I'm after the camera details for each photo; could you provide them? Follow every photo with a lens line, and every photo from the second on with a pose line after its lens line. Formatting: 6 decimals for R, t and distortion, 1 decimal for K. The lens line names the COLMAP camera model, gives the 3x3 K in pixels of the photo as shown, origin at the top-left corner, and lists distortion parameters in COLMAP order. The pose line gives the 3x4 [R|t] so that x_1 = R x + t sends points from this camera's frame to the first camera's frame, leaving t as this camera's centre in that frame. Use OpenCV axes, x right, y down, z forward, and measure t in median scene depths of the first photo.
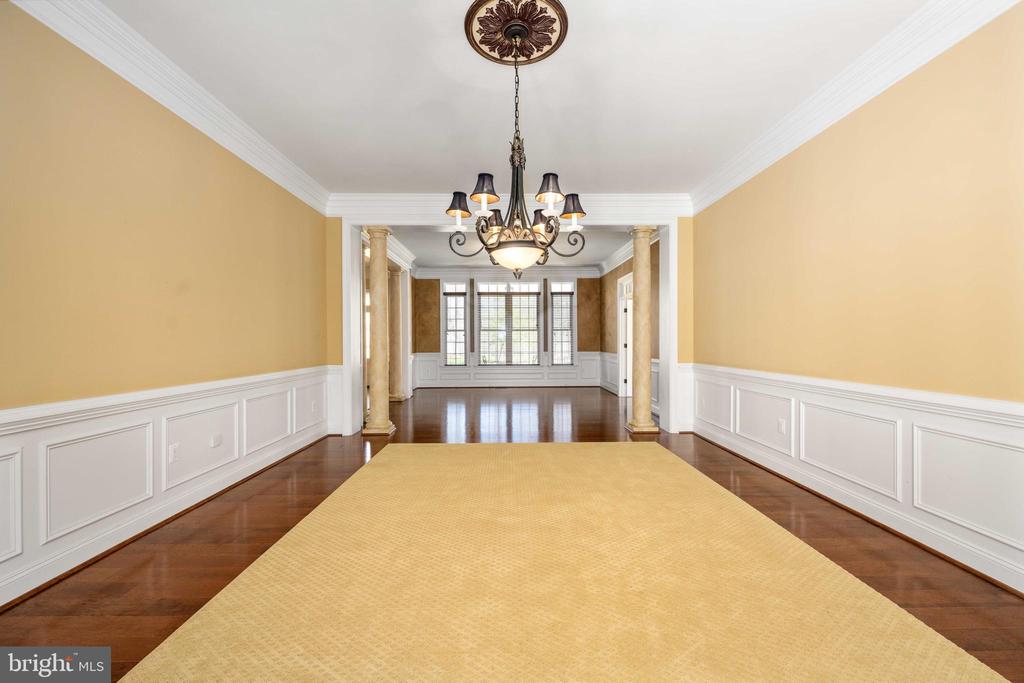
lens RADIAL K [[409.3, 0, 510.9], [0, 409.3, 344.4], [0, 0, 1]] dist [-0.002249, -0.000697]
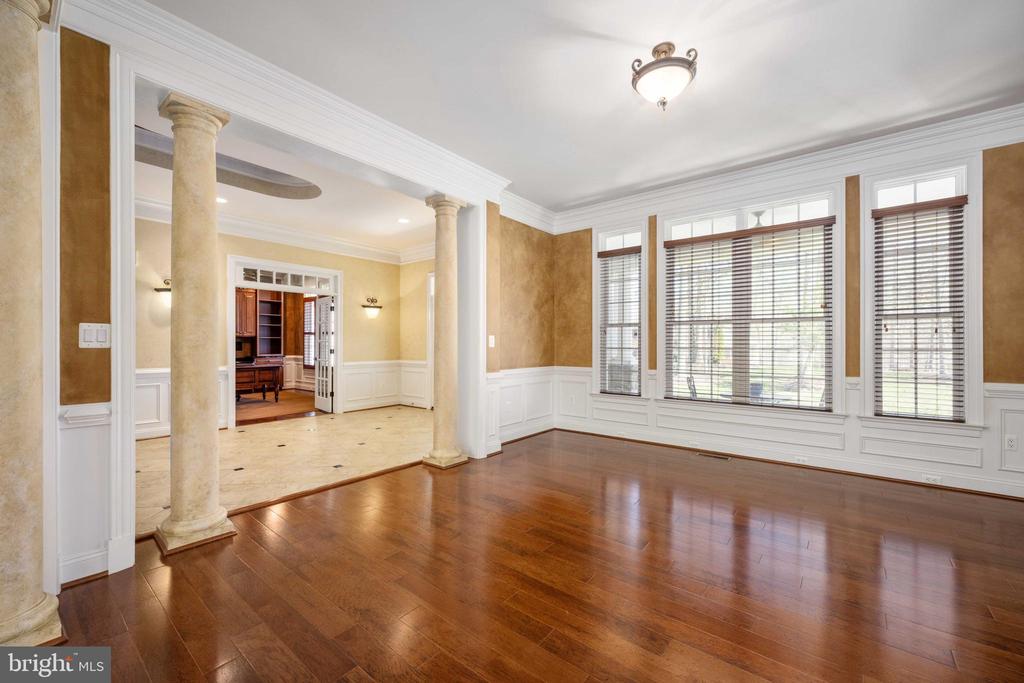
lens RADIAL K [[409.3, 0, 511.2], [0, 409.3, 343.1], [0, 0, 1]] dist [-0.002249, -0.000697]
pose [[0.776091, 0.002385, -0.630617, 0.077322], [-0.002766, 0.999996, 0.000379, -0.011711], [0.630615, 0.001450, 0.776094, 0.523331]]
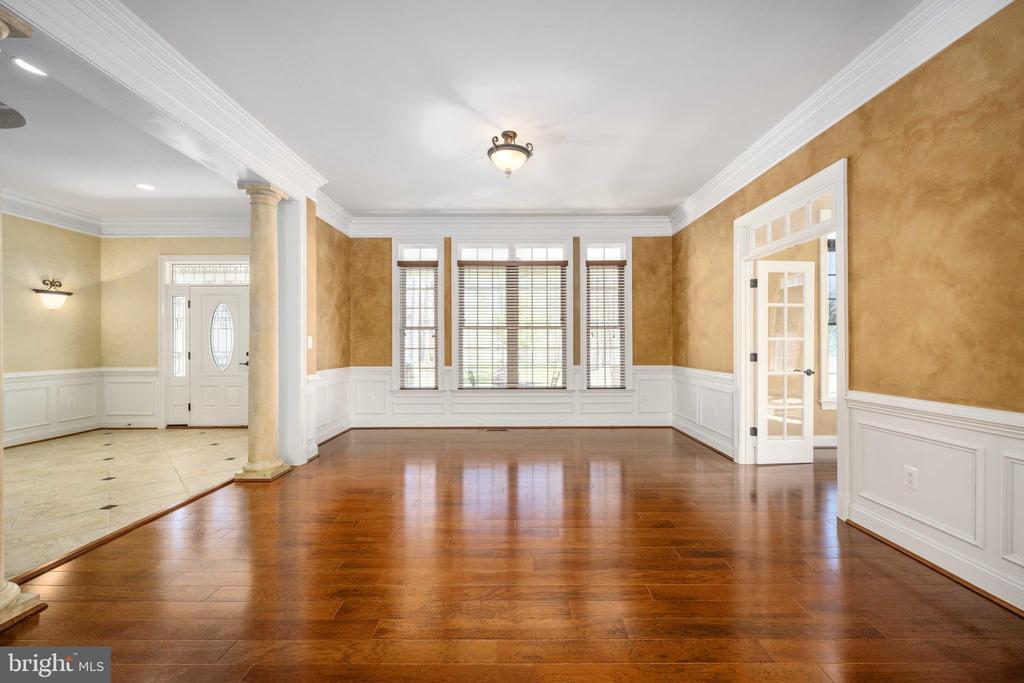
lens RADIAL K [[409.3, 0, 512.3], [0, 409.3, 340.2], [0, 0, 1]] dist [-0.002249, -0.000697]
pose [[0.999994, 0.001204, -0.003284, -0.003335], [-0.001233, 0.999959, -0.008937, -0.012074], [0.003273, 0.008941, 0.999955, 0.427775]]
